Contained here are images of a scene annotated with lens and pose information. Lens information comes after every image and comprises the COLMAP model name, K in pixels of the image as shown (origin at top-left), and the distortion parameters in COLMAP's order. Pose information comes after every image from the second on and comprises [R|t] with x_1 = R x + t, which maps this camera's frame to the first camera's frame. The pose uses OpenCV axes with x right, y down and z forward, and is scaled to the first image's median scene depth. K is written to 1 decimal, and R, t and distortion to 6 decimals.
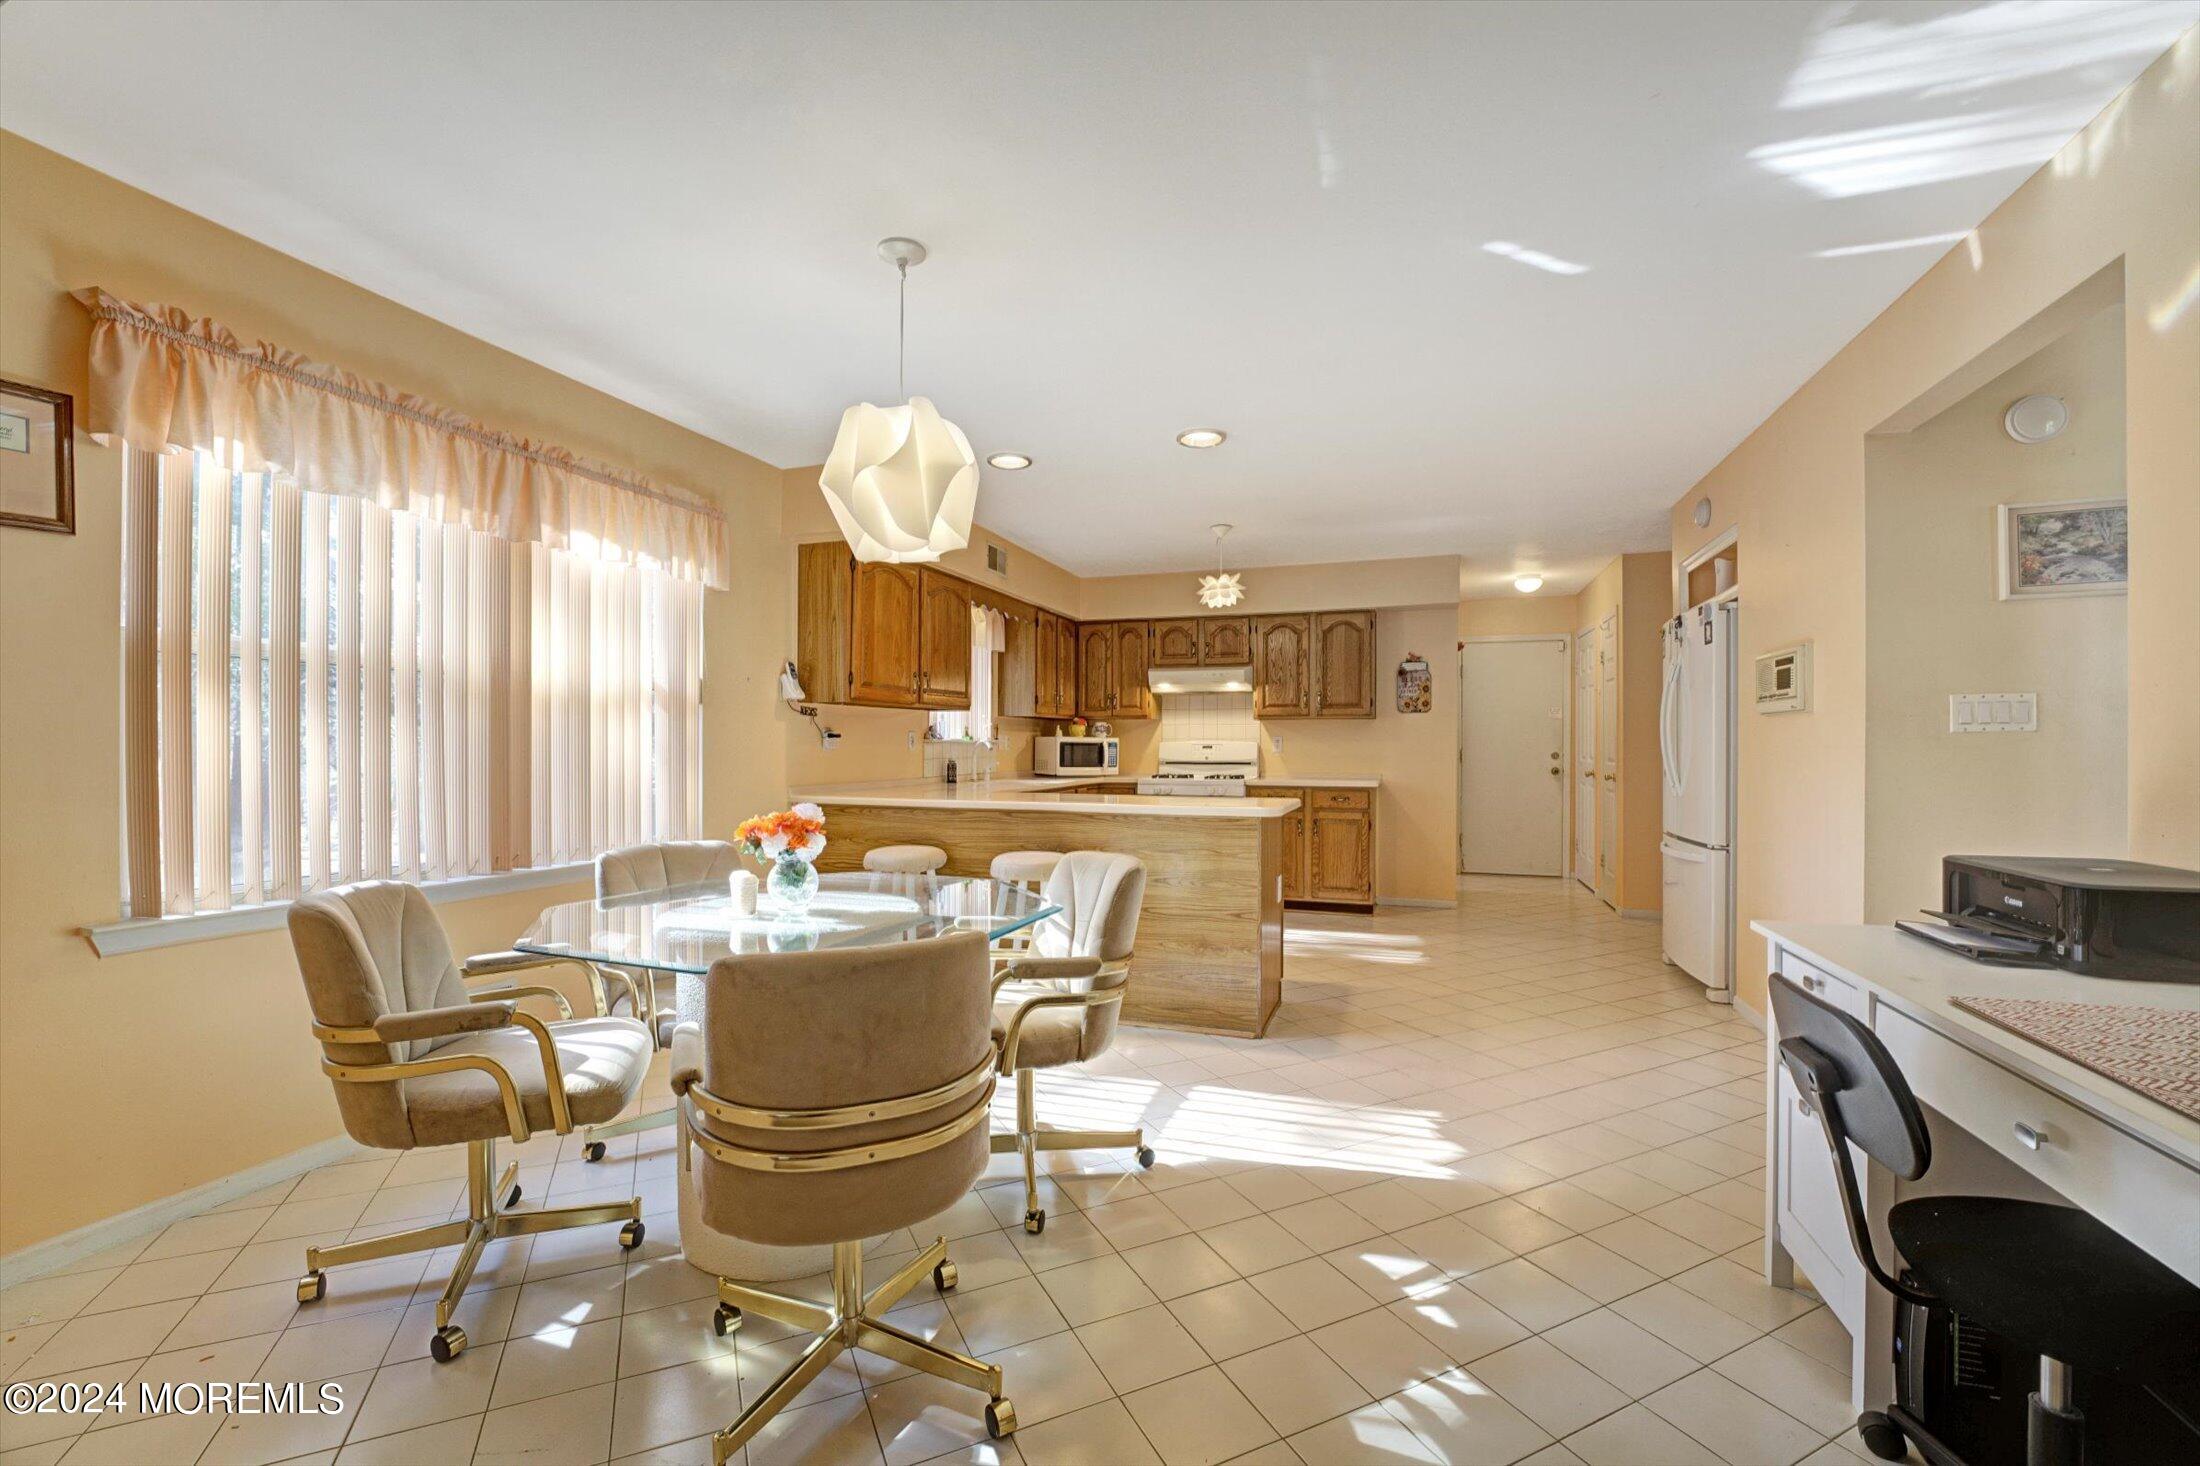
lens RADIAL K [[896.1, 0, 1085.7], [0, 896.1, 743.2], [0, 0, 1]] dist [-0.022631, 0.001656]
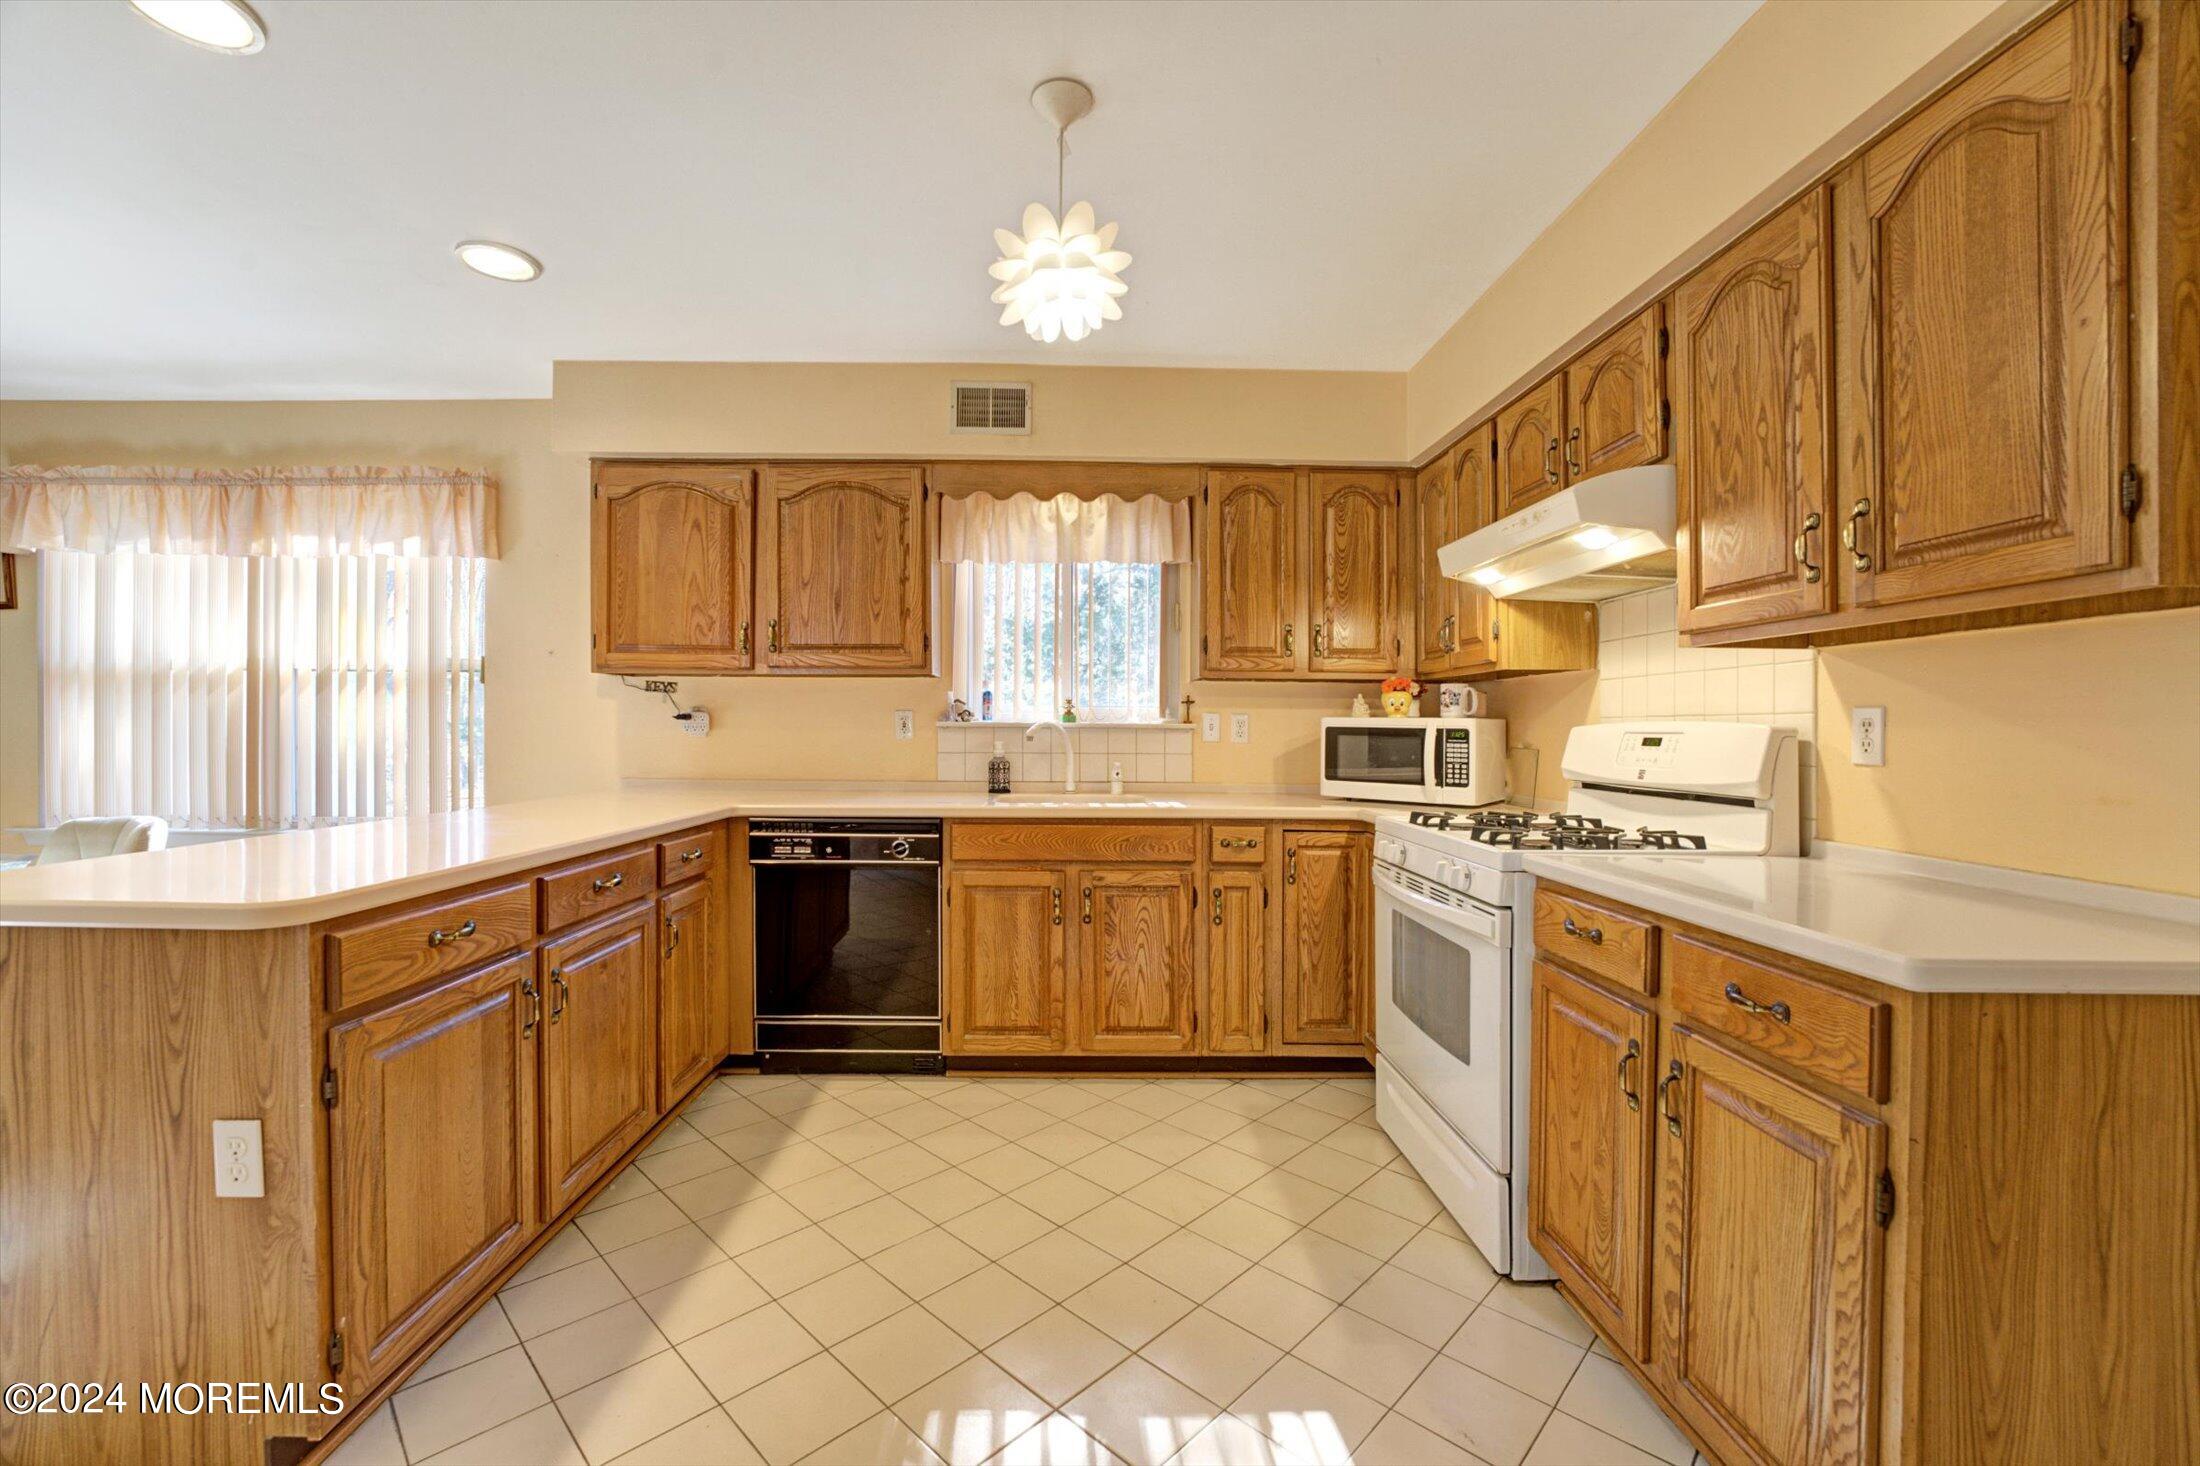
lens RADIAL K [[896.1, 0, 1079.9], [0, 896.1, 733.0], [0, 0, 1]] dist [-0.022631, 0.001656]
pose [[0.352536, 0.006230, -0.935777, 0.390223], [-0.004742, 0.999977, 0.004871, -0.000078], [0.935786, 0.002720, 0.352558, 0.728878]]
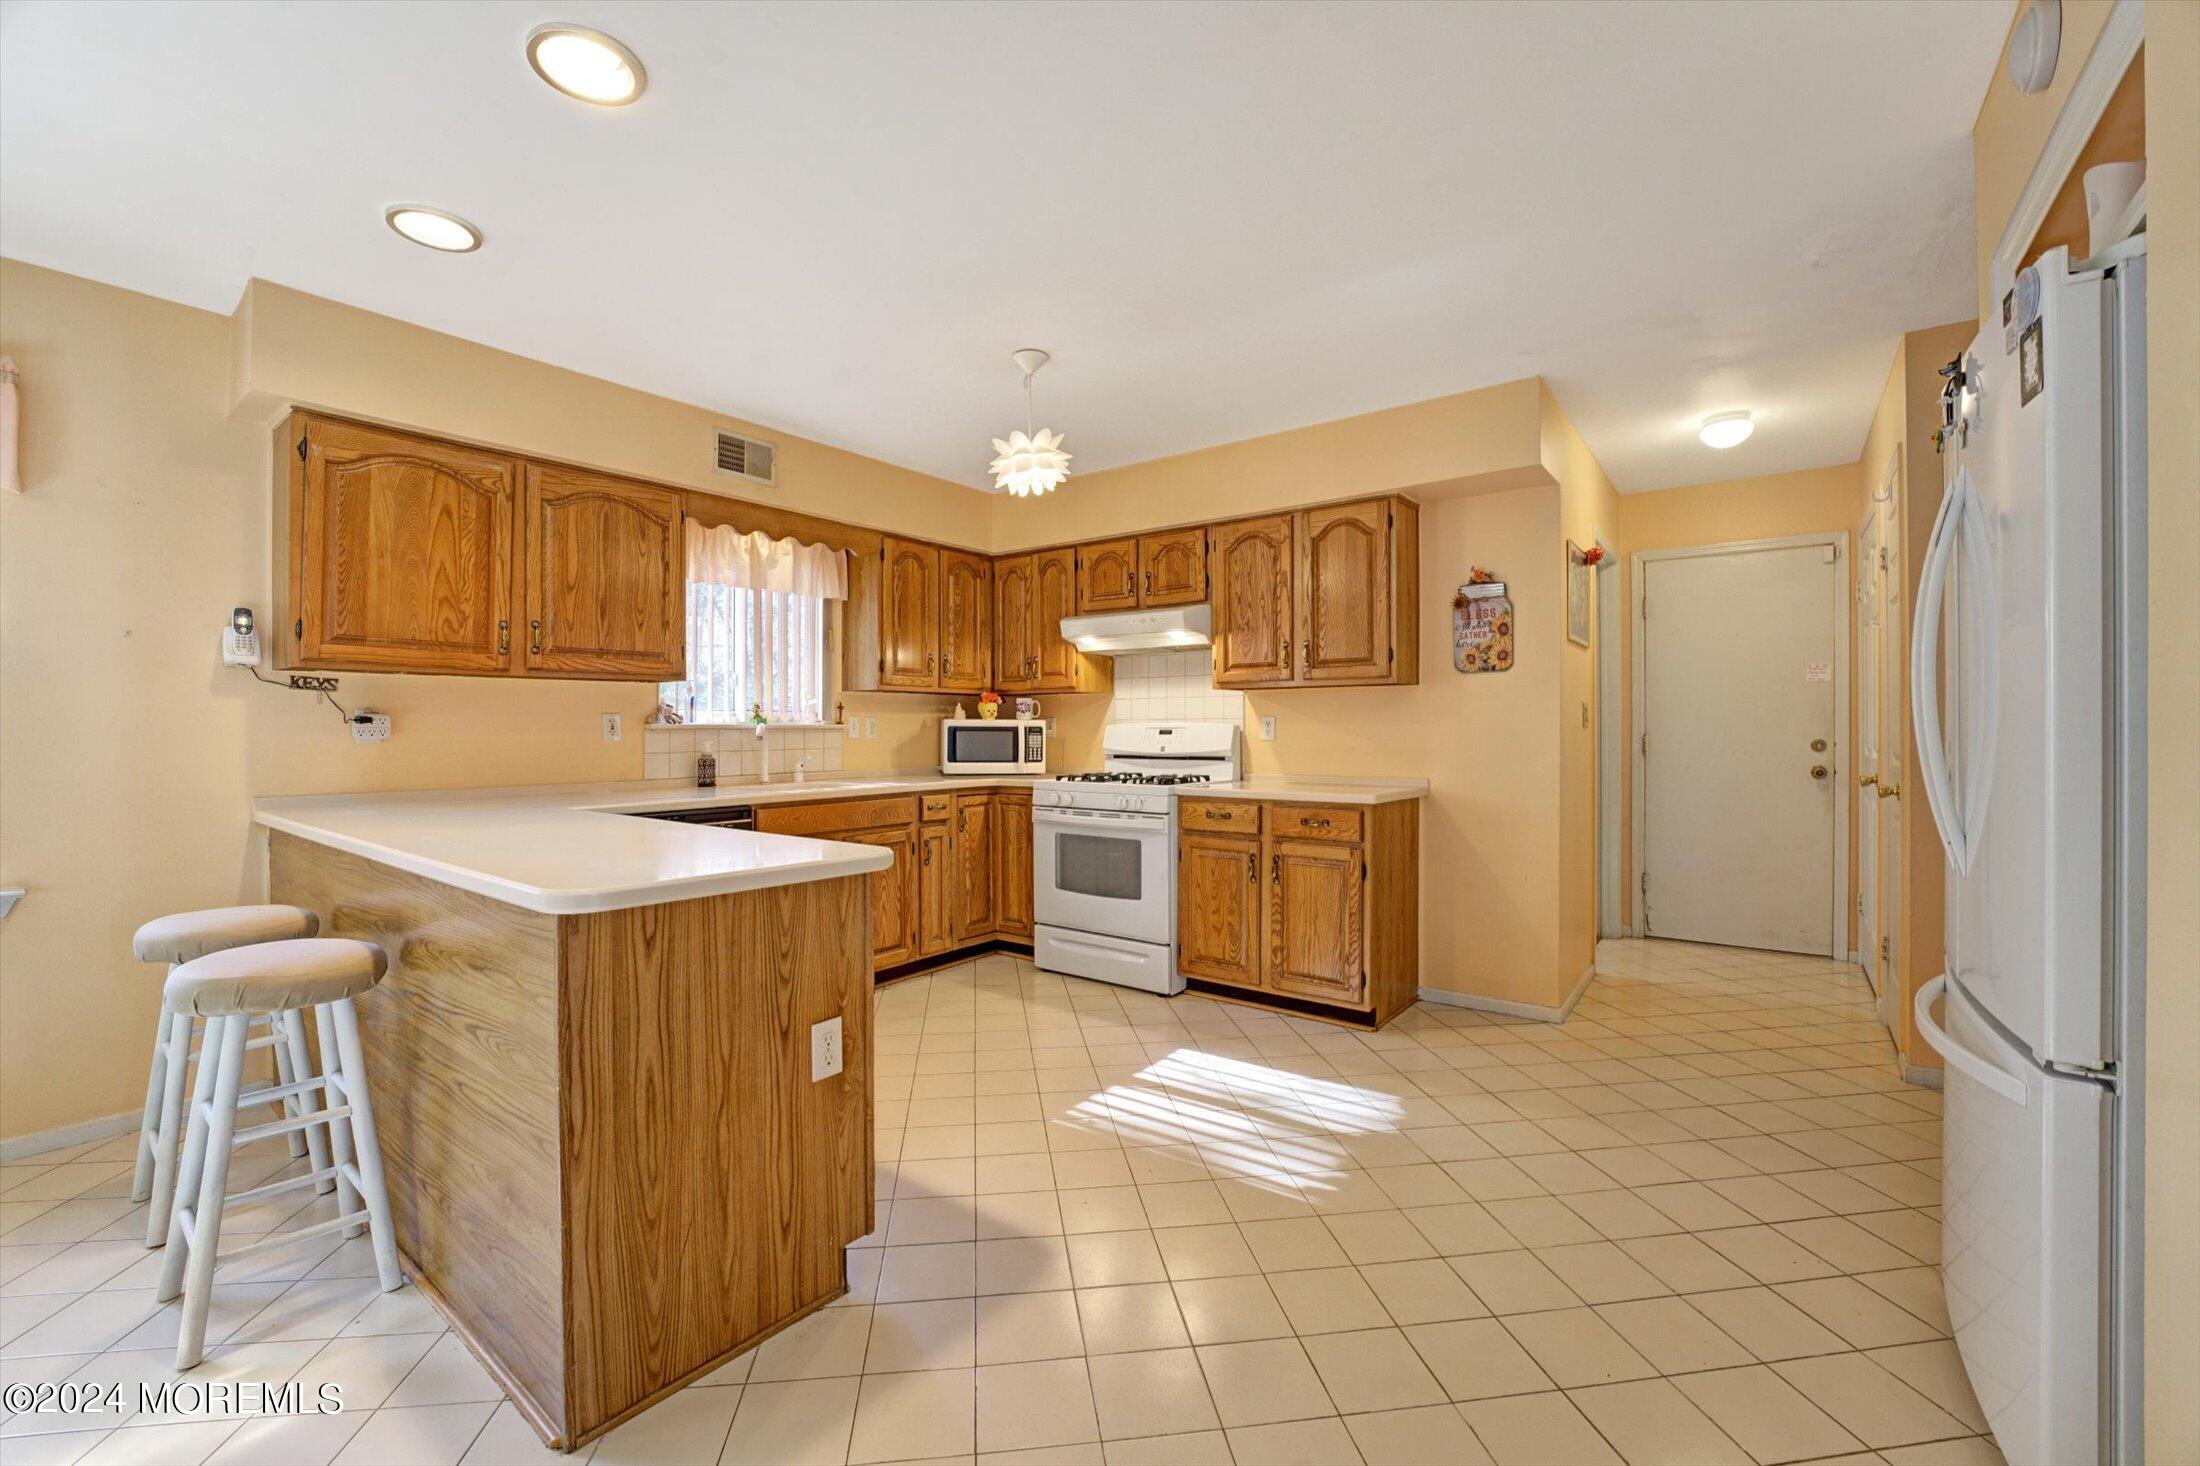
lens RADIAL K [[896.1, 0, 1080.9], [0, 896.1, 729.9], [0, 0, 1]] dist [-0.022631, 0.001656]
pose [[0.952192, -0.004400, -0.305470, 0.294949], [0.005645, 0.999979, 0.003193, -0.000364], [0.305449, -0.004765, 0.952196, 0.375062]]
